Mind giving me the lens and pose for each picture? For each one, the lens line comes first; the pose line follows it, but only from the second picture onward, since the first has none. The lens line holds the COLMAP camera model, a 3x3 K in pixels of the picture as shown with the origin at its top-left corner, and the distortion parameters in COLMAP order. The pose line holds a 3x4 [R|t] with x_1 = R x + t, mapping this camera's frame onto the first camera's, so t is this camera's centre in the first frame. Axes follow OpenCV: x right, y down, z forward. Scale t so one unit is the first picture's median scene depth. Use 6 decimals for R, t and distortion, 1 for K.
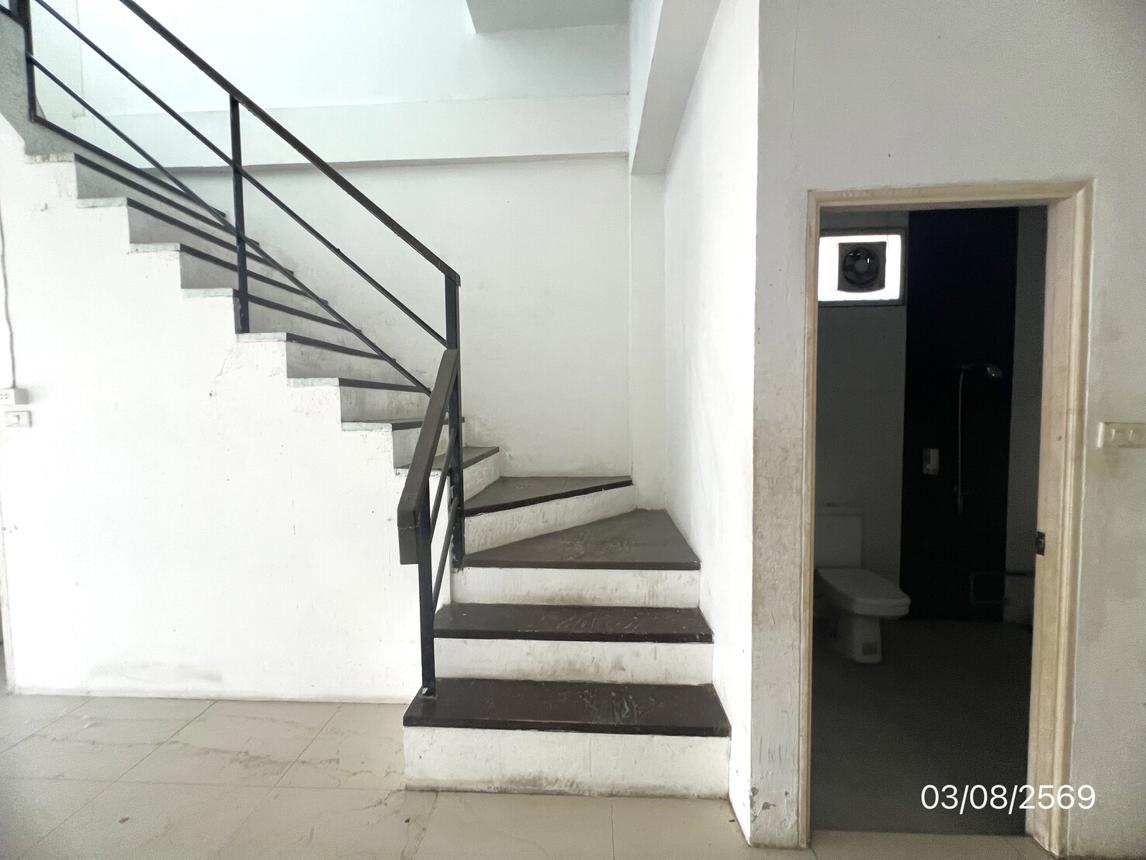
lens RADIAL K [[461.5, 0, 565.5], [0, 461.5, 427.5], [0, 0, 1]] dist [0.000569, -0.000189]
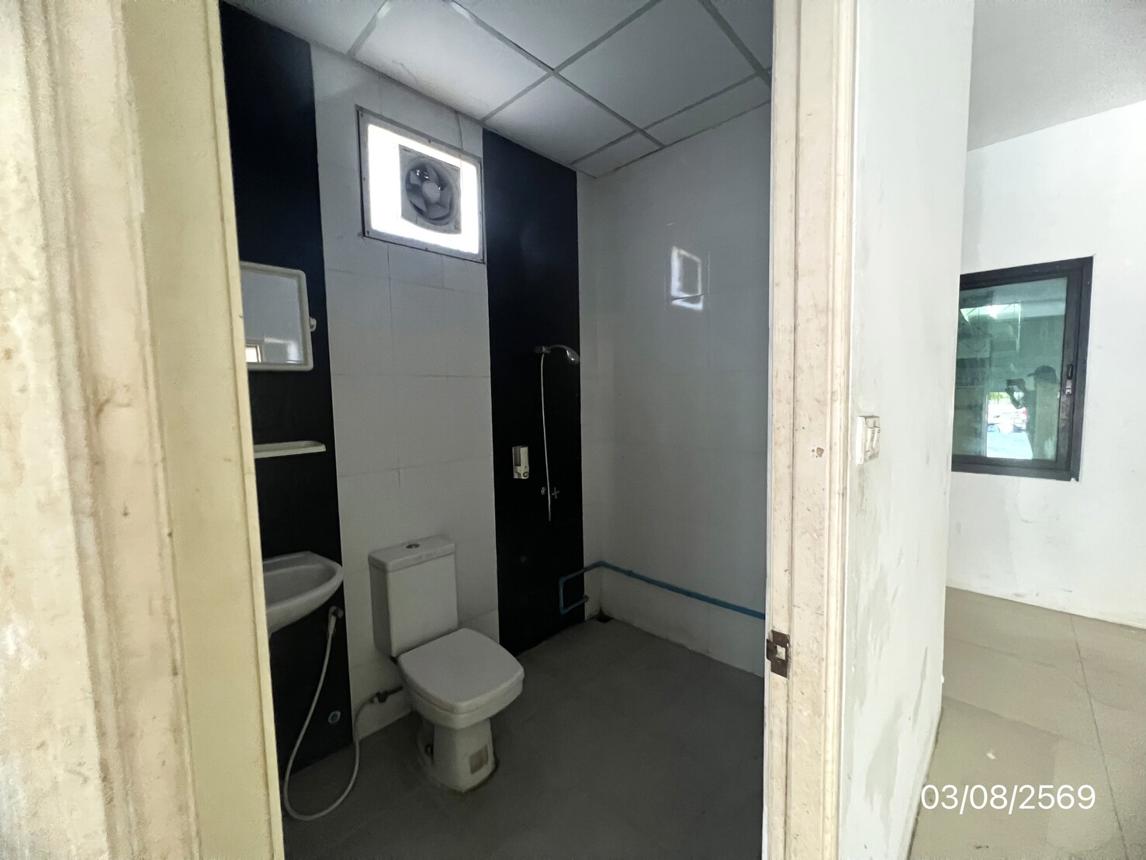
lens RADIAL K [[461.5, 0, 570.8], [0, 461.5, 429.6], [0, 0, 1]] dist [0.000569, -0.000189]
pose [[0.656835, -0.063763, 0.751334, 0.240755], [0.049685, 0.997913, 0.041253, -0.015301], [-0.752396, 0.010233, 0.658632, 0.398728]]
